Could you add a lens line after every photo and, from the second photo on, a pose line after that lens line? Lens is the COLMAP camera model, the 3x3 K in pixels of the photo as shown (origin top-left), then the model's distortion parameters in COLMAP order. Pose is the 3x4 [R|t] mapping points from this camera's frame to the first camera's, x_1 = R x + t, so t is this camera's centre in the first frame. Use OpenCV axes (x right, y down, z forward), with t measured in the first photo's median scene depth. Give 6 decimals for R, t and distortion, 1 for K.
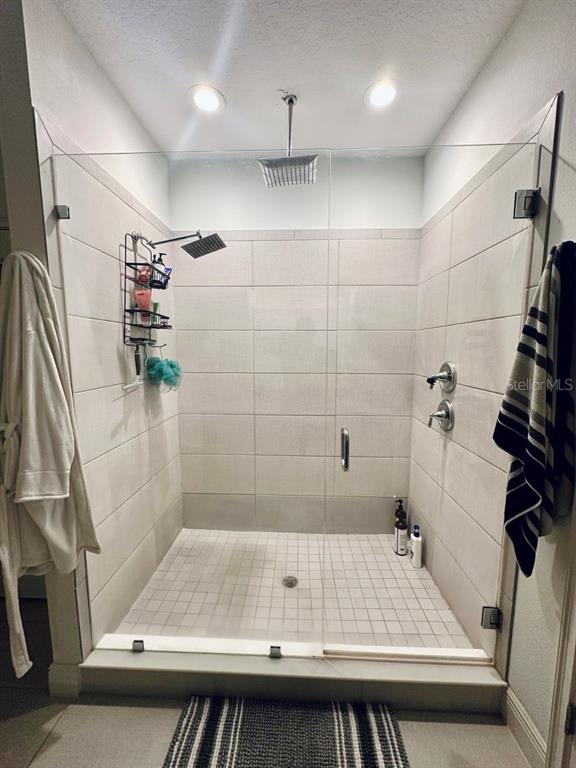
lens RADIAL K [[303.1, 0, 288.4], [0, 303.1, 384.2], [0, 0, 1]] dist [-0.002328, 0.000443]
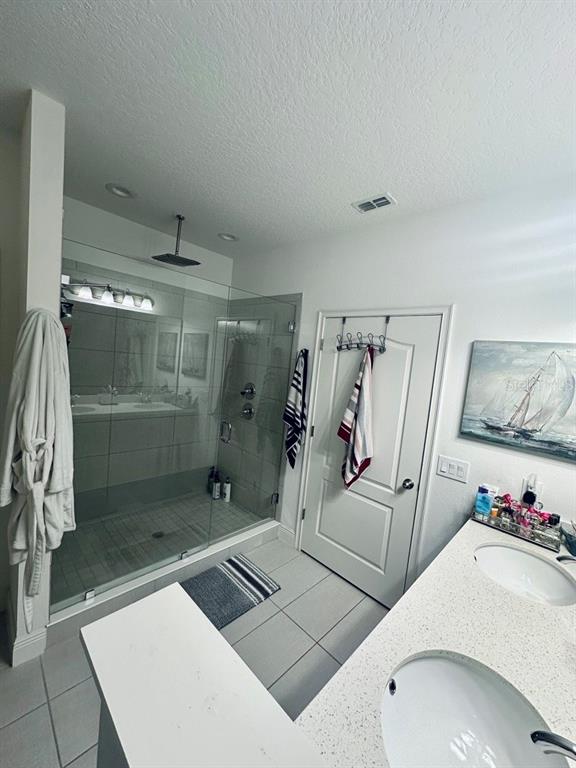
lens RADIAL K [[303.1, 0, 286.7], [0, 303.1, 380.8], [0, 0, 1]] dist [-0.002328, 0.000443]
pose [[0.671897, 0.013417, 0.740523, -0.707749], [-0.015374, 0.999873, -0.004166, -0.081251], [-0.740485, -0.008586, 0.672018, -0.434466]]
